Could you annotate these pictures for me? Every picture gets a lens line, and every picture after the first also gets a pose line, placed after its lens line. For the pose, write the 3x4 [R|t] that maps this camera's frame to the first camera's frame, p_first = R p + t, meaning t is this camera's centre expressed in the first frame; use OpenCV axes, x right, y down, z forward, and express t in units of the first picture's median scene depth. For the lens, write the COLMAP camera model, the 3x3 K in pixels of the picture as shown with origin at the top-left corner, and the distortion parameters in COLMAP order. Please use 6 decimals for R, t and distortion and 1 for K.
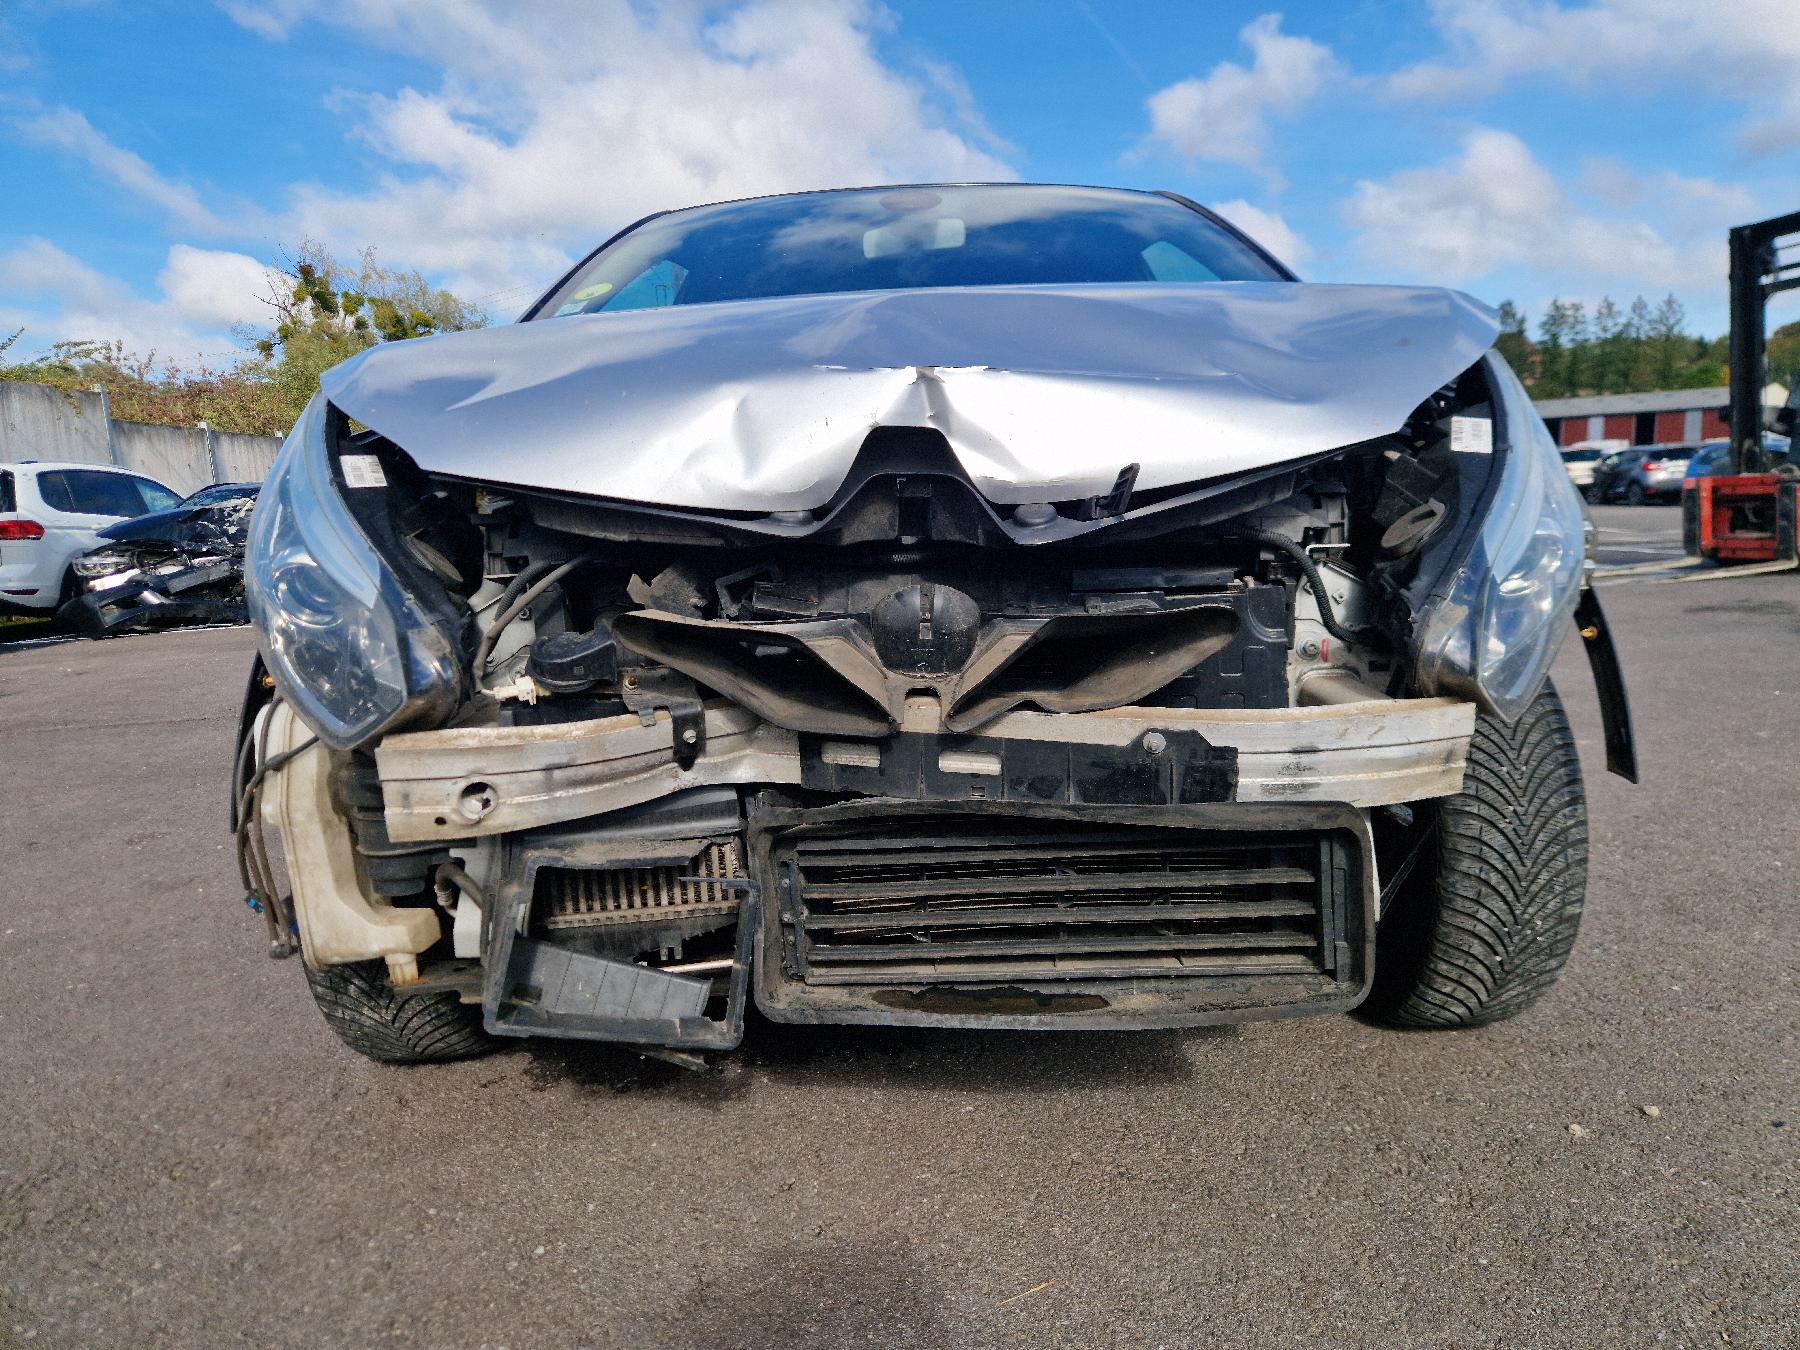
lens RADIAL K [[1188.6, 0, 916.4], [0, 1188.6, 748.7], [0, 0, 1]] dist [0.047479, -0.034399]
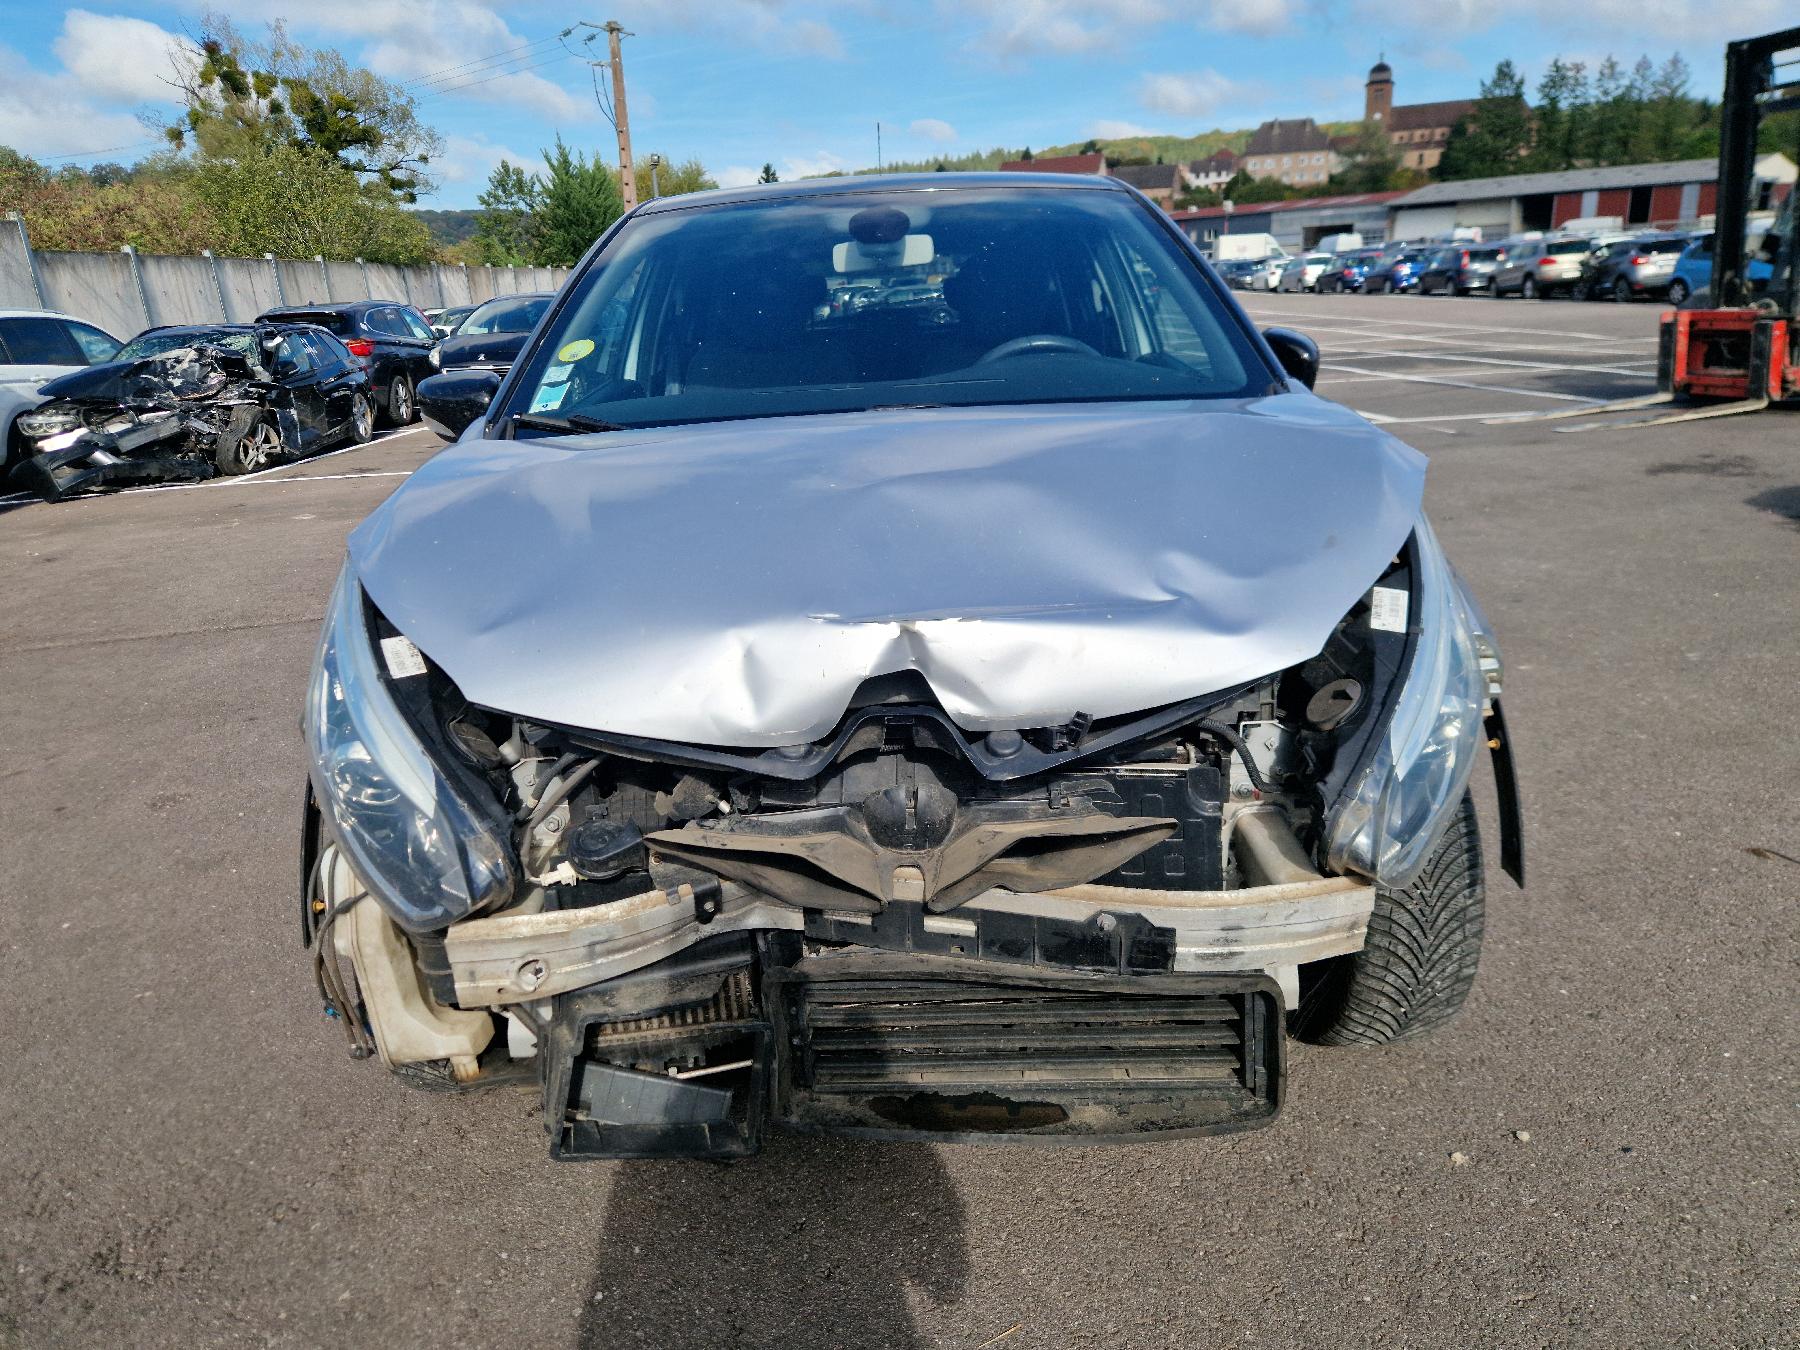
lens RADIAL K [[1188.6, 0, 901.1], [0, 1188.6, 735.8], [0, 0, 1]] dist [0.047479, -0.034399]
pose [[0.999745, -0.018721, 0.012590, -0.012404], [0.016602, 0.988345, 0.151321, -0.310114], [-0.015276, -0.151073, 0.988405, -0.115466]]
